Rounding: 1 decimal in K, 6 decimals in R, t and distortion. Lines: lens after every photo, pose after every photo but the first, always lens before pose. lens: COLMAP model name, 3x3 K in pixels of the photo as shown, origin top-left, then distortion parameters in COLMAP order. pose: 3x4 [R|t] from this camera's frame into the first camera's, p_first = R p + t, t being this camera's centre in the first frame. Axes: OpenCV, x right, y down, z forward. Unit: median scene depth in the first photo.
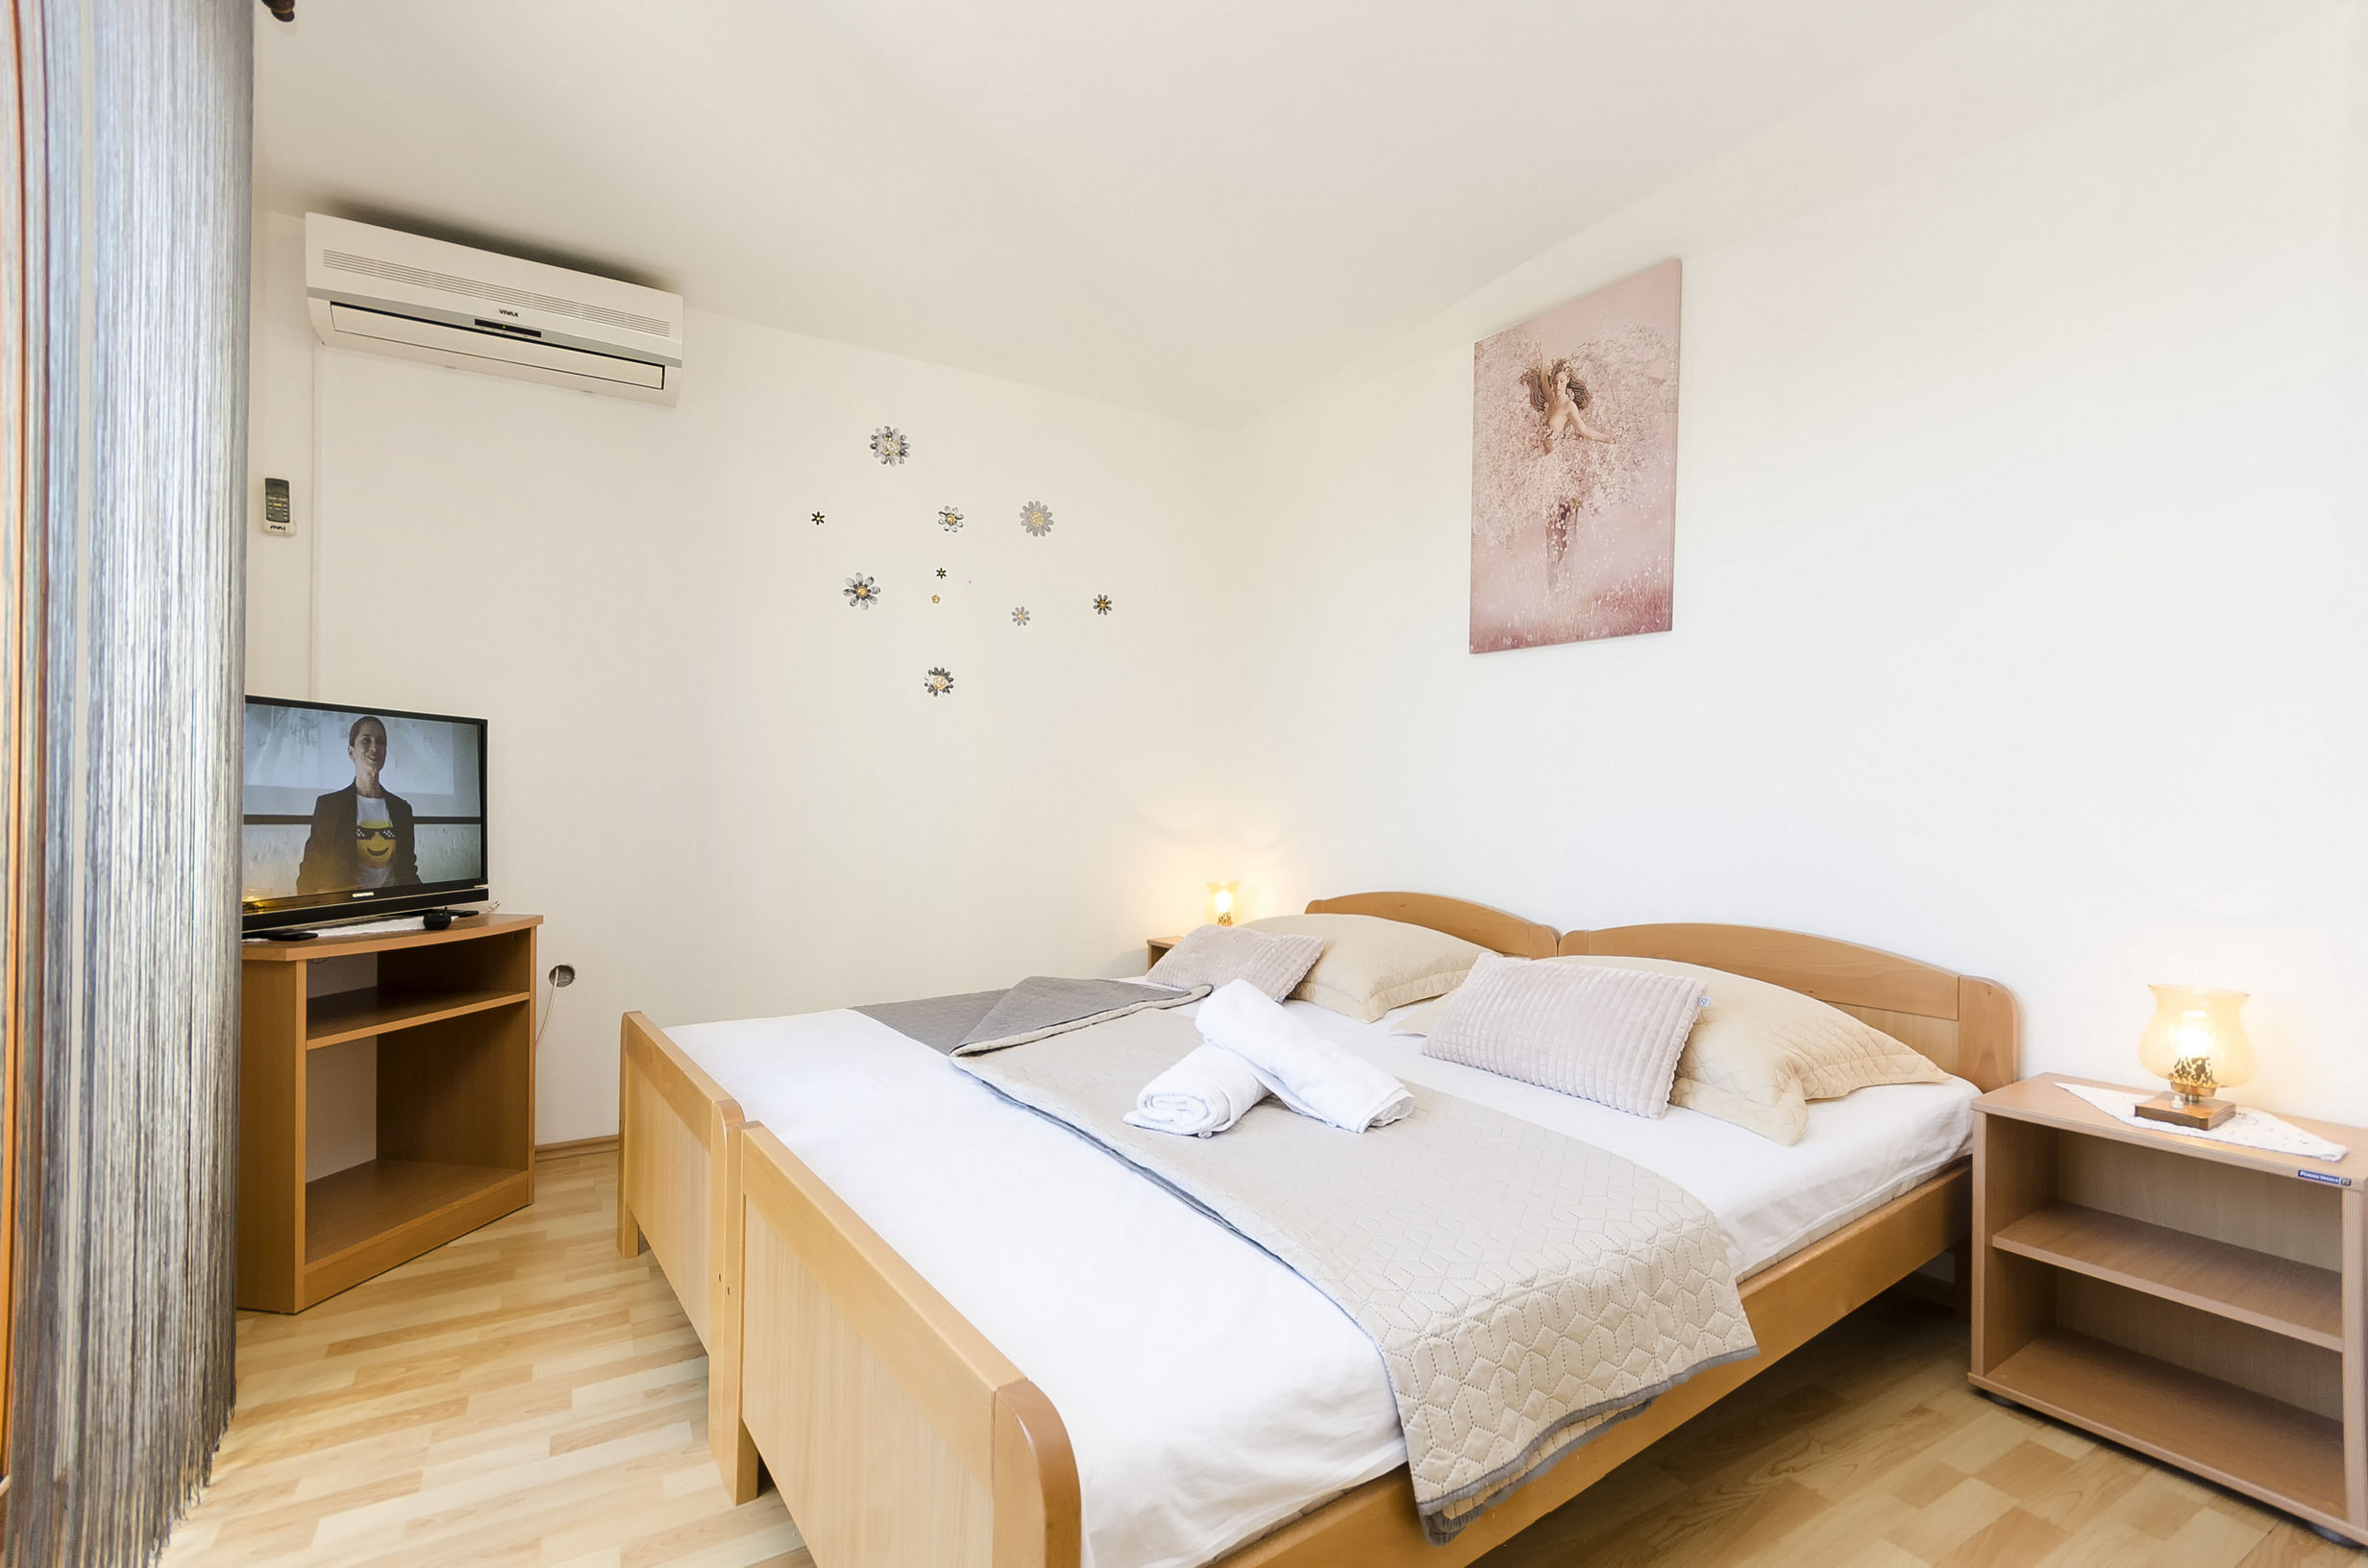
lens RADIAL K [[1014.9, 0, 1200.0], [0, 1014.9, 812.7], [0, 0, 1]] dist [-0.003261, 0.000150]
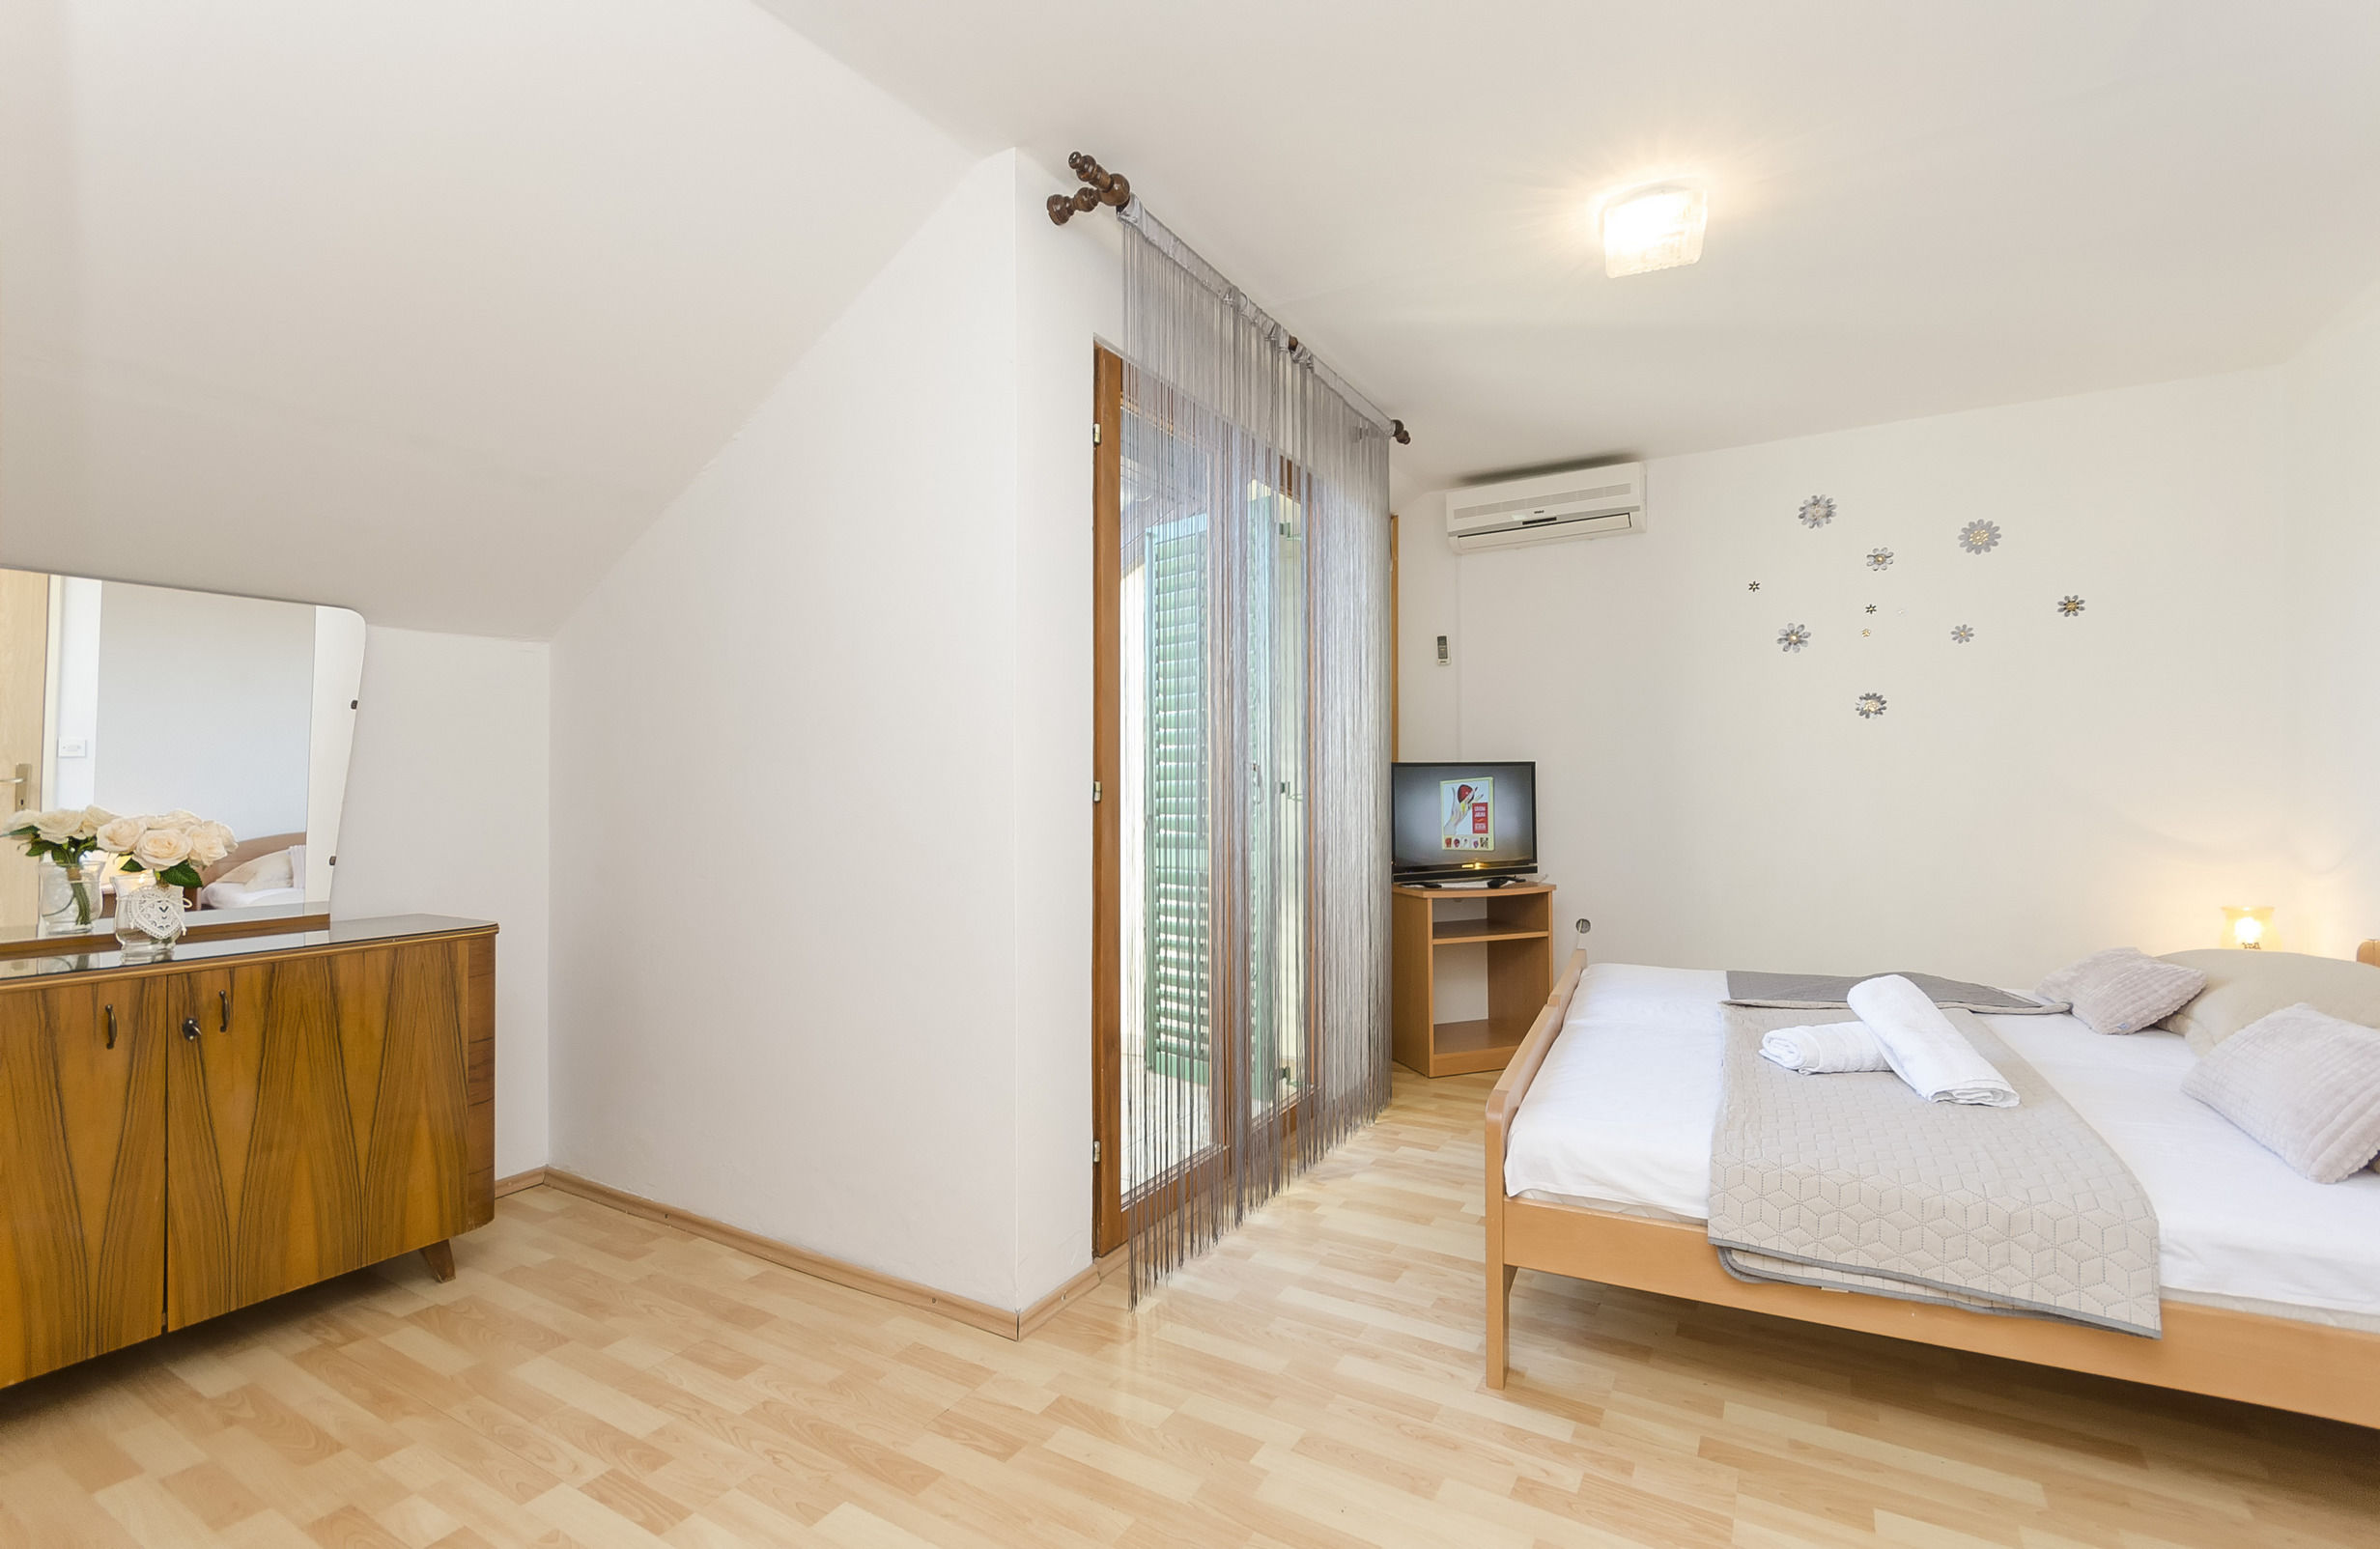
lens RADIAL K [[1045.6, 0, 1202.8], [0, 1045.6, 779.1], [0, 0, 1]] dist [-0.001861, -0.000047]
pose [[0.462622, -0.014131, -0.886443, 0.530608], [0.009348, 0.999895, -0.011061, -0.050204], [0.886507, -0.003170, 0.462705, -0.246414]]
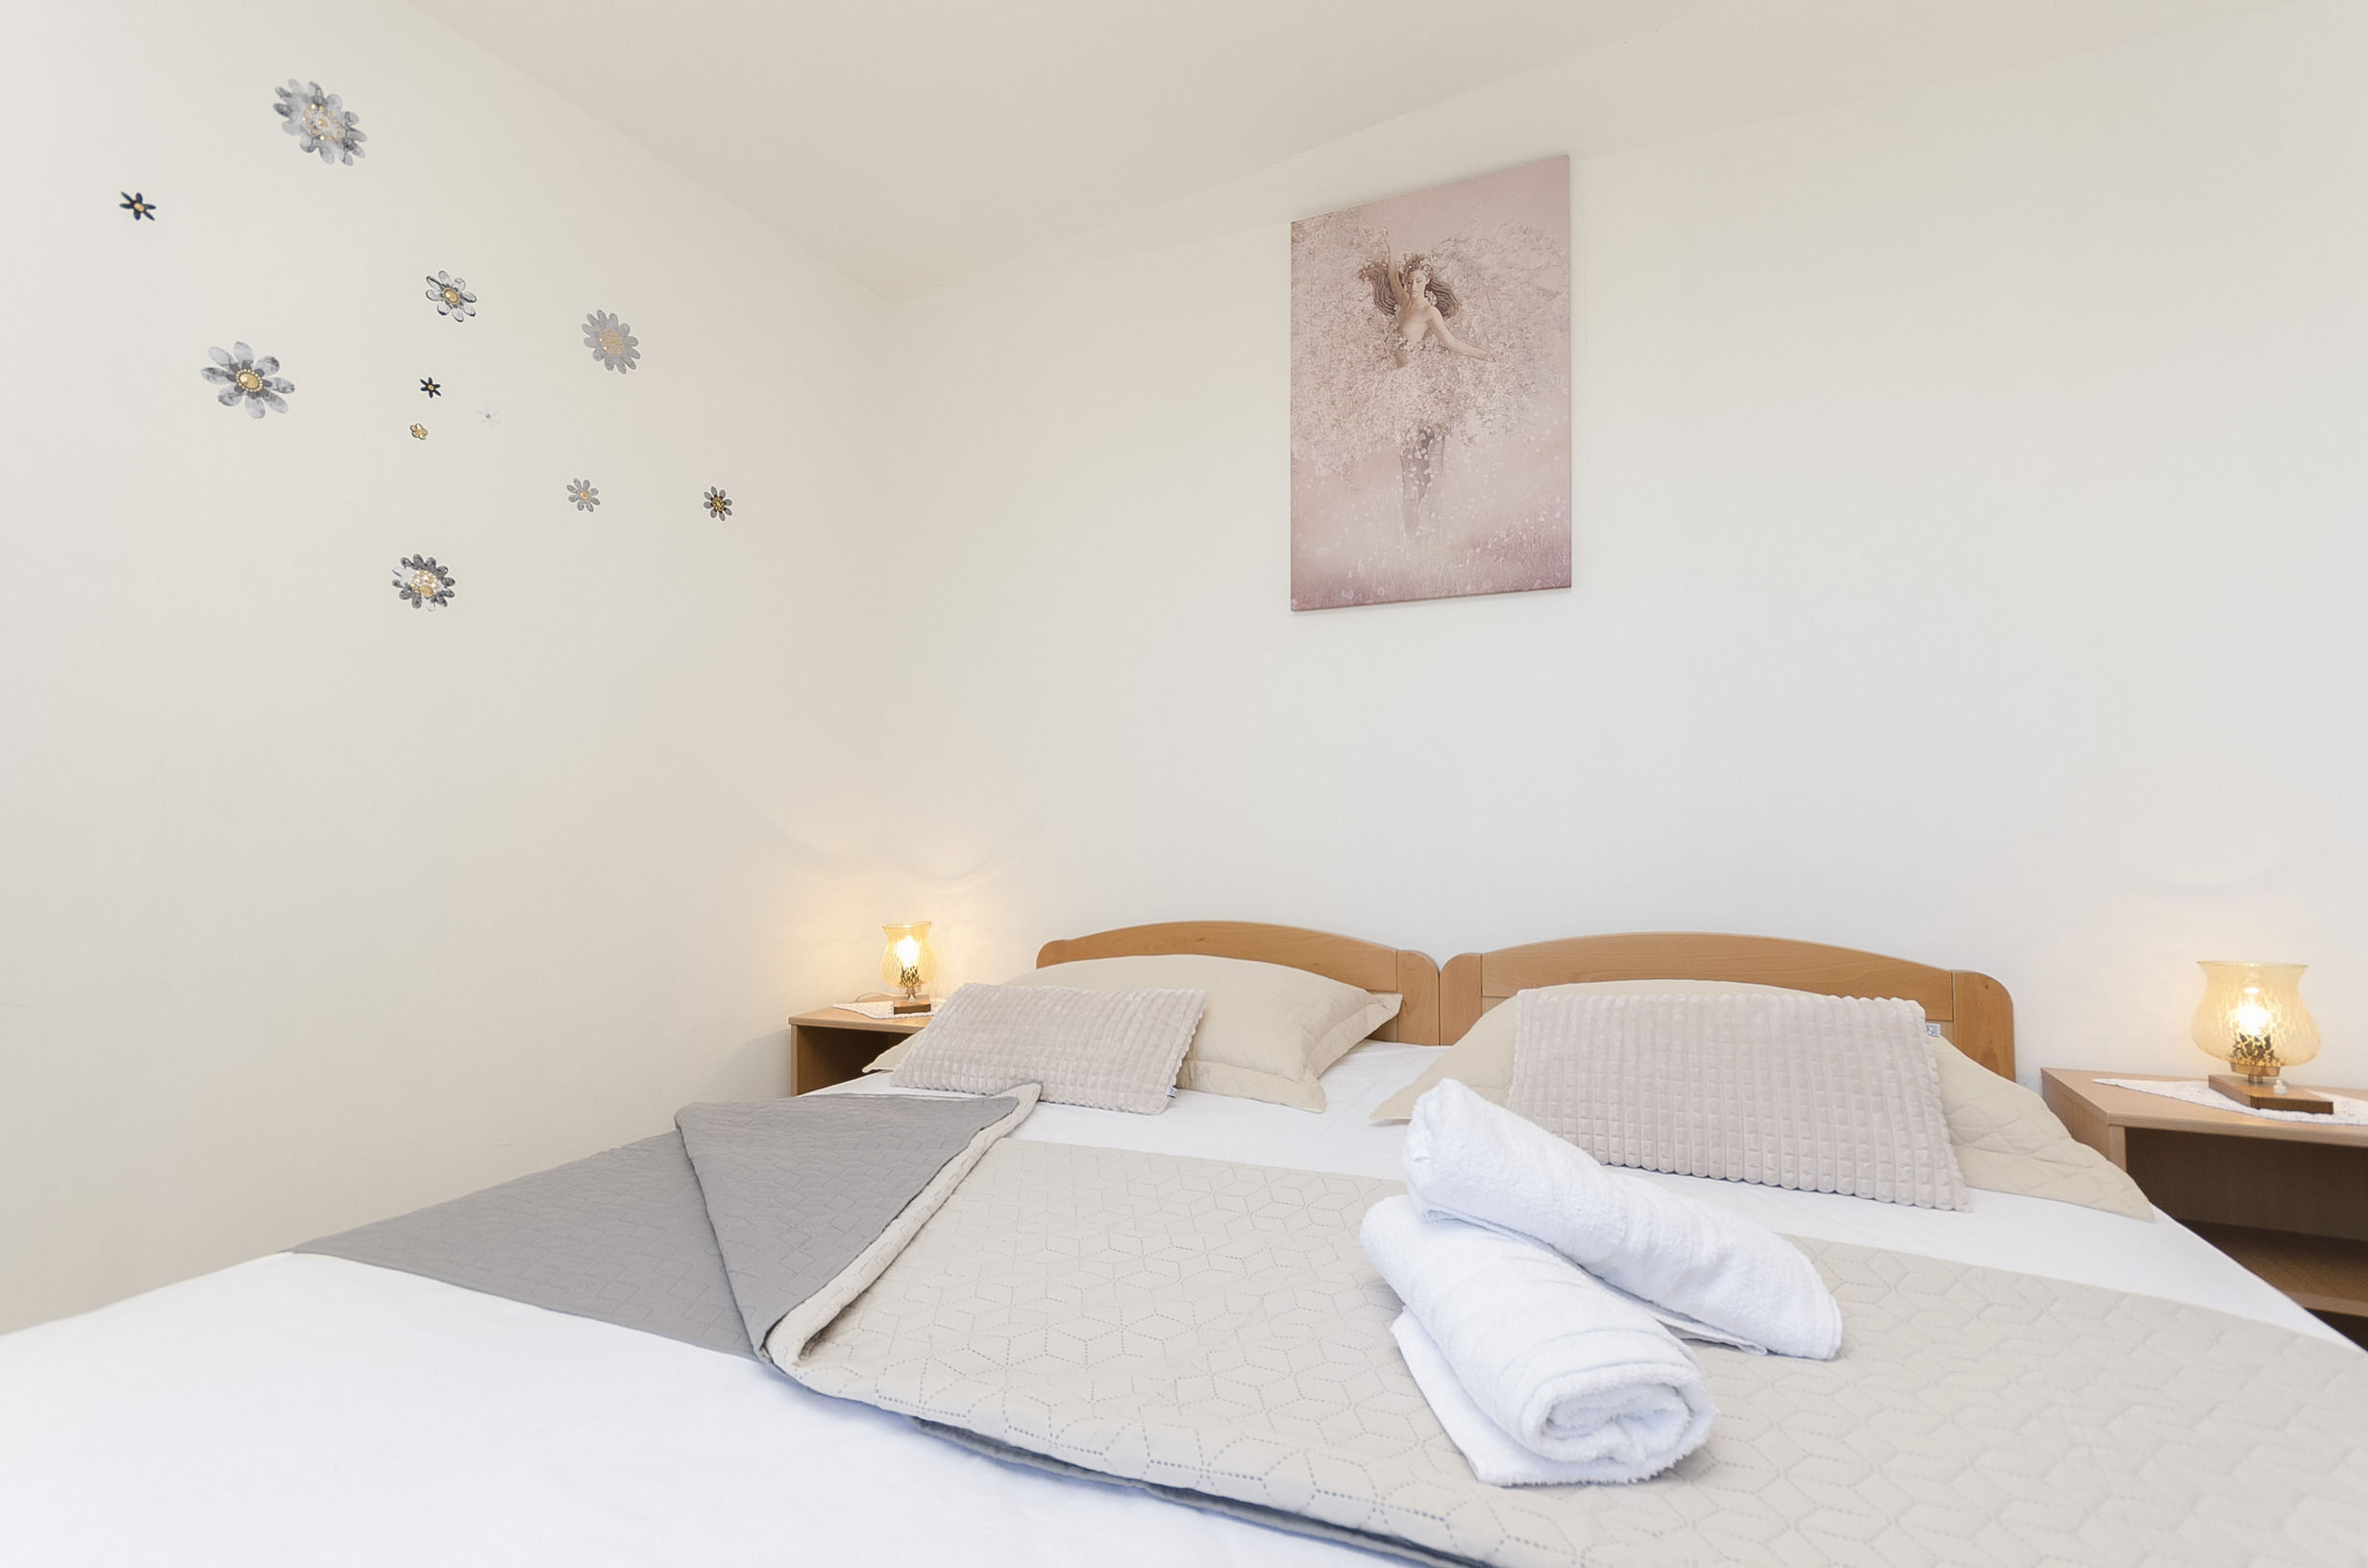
lens RADIAL K [[1014.9, 0, 1183.1], [0, 1014.9, 820.1], [0, 0, 1]] dist [-0.003261, 0.000150]
pose [[0.867571, -0.000522, 0.497313, -0.214297], [0.019342, 0.999278, -0.032694, 0.031437], [-0.496937, 0.037983, 0.866955, 0.403265]]
